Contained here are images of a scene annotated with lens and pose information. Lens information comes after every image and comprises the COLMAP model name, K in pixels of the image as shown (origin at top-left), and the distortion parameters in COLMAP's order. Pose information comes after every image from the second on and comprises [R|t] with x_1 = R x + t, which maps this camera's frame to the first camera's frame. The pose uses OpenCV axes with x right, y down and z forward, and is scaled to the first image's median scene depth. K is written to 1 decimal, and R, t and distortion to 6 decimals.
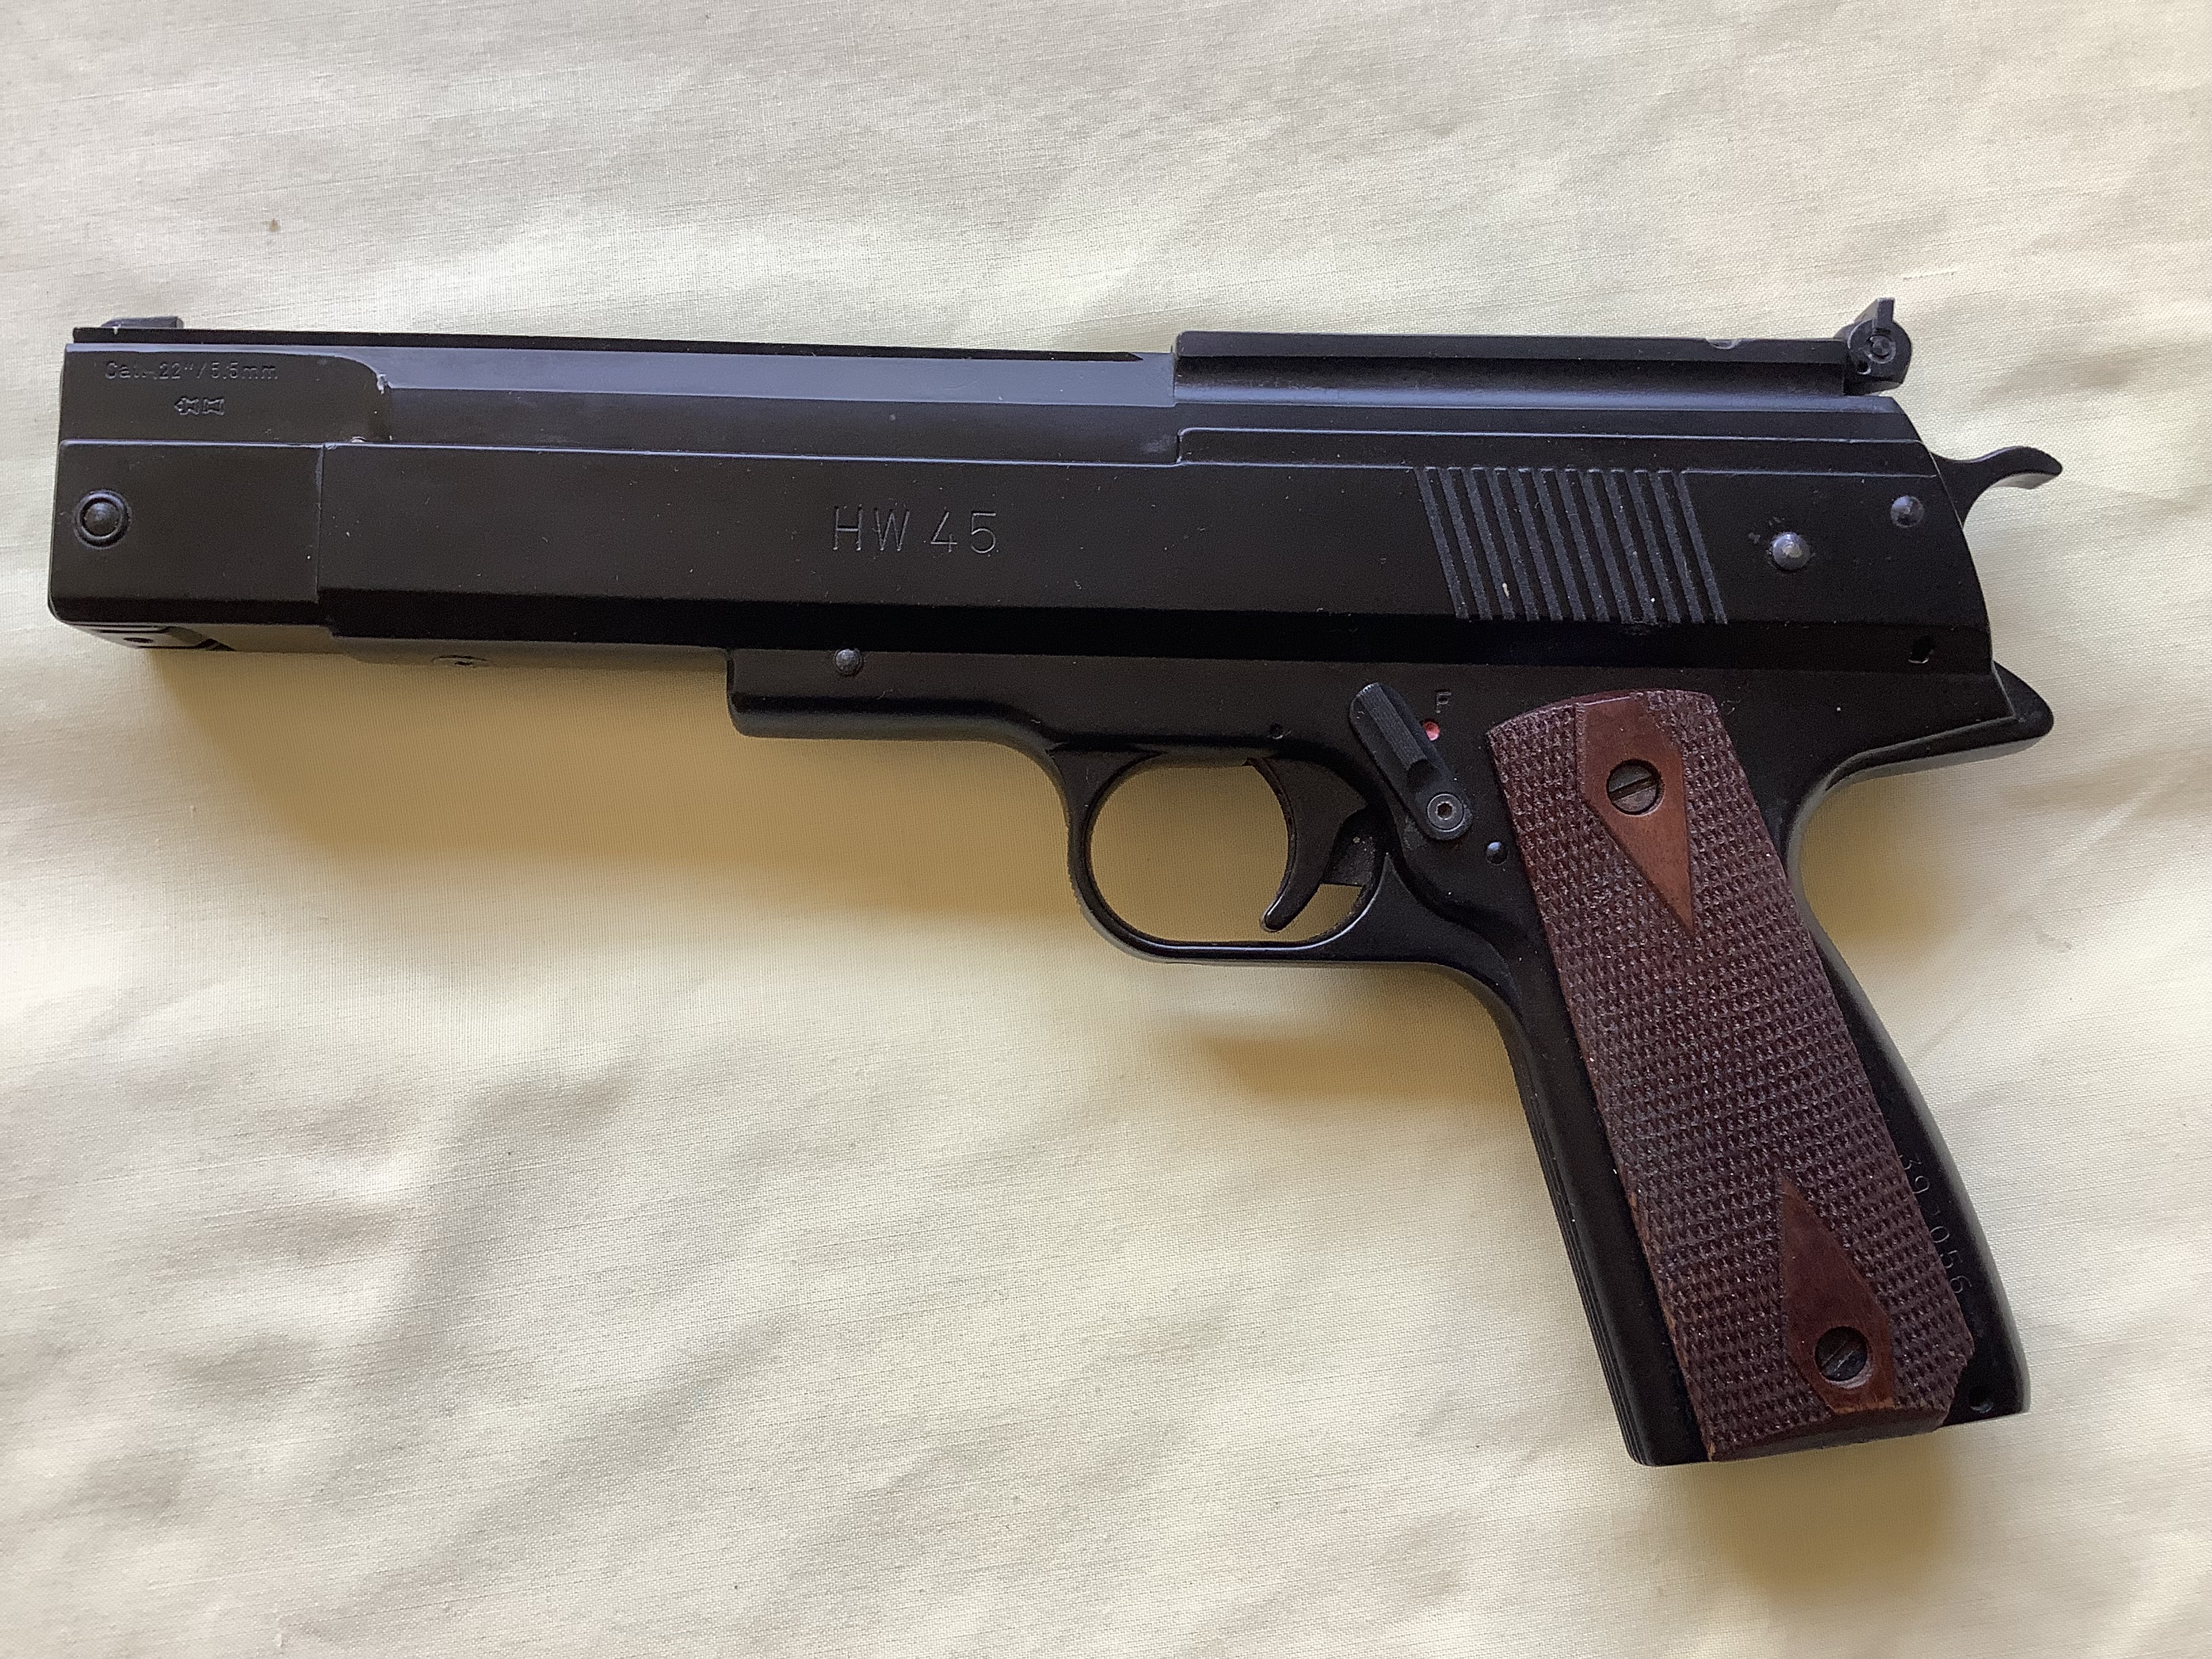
lens RADIAL K [[1992.3, 0, 1095.4], [0, 1992.3, 788.9], [0, 0, 1]] dist [0.120599, -0.306206]
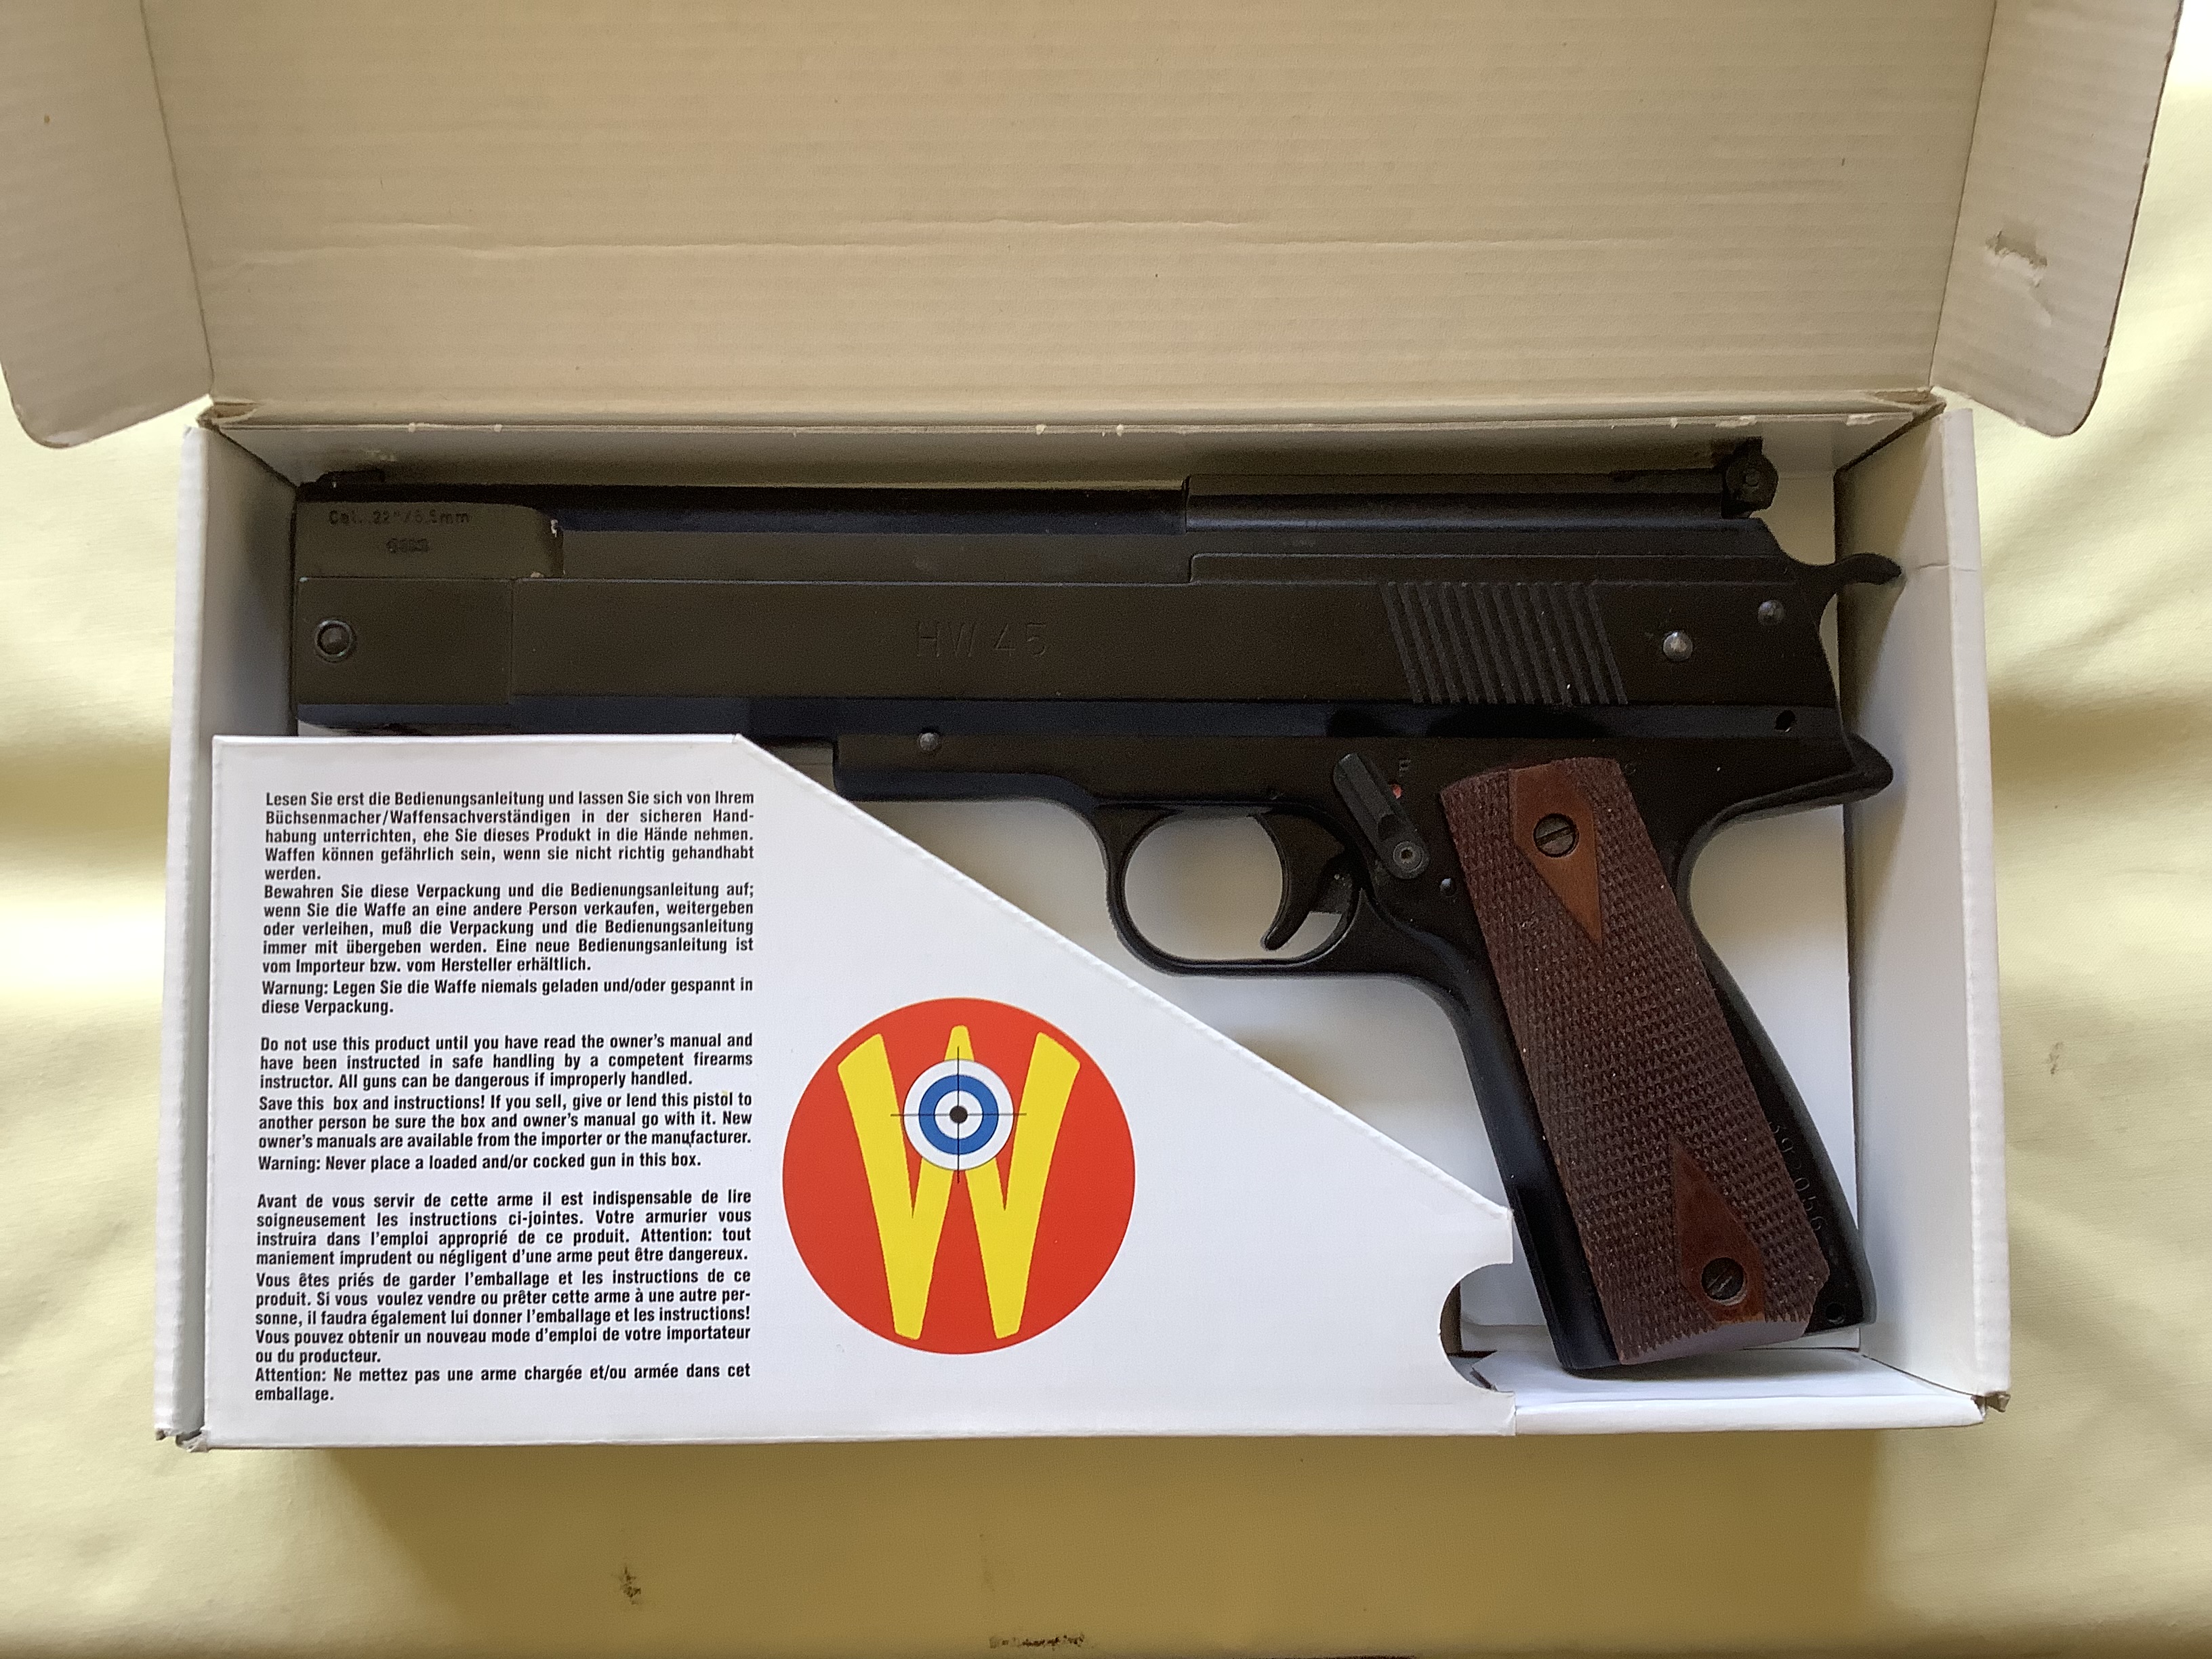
lens RADIAL K [[1992.3, 0, 1095.4], [0, 1992.3, 788.9], [0, 0, 1]] dist [0.120599, -0.306206]
pose [[0.999869, -0.016098, 0.001365, -0.022611], [0.016064, 0.999628, 0.022024, -0.062456], [-0.001719, -0.021999, 0.999757, -0.260808]]
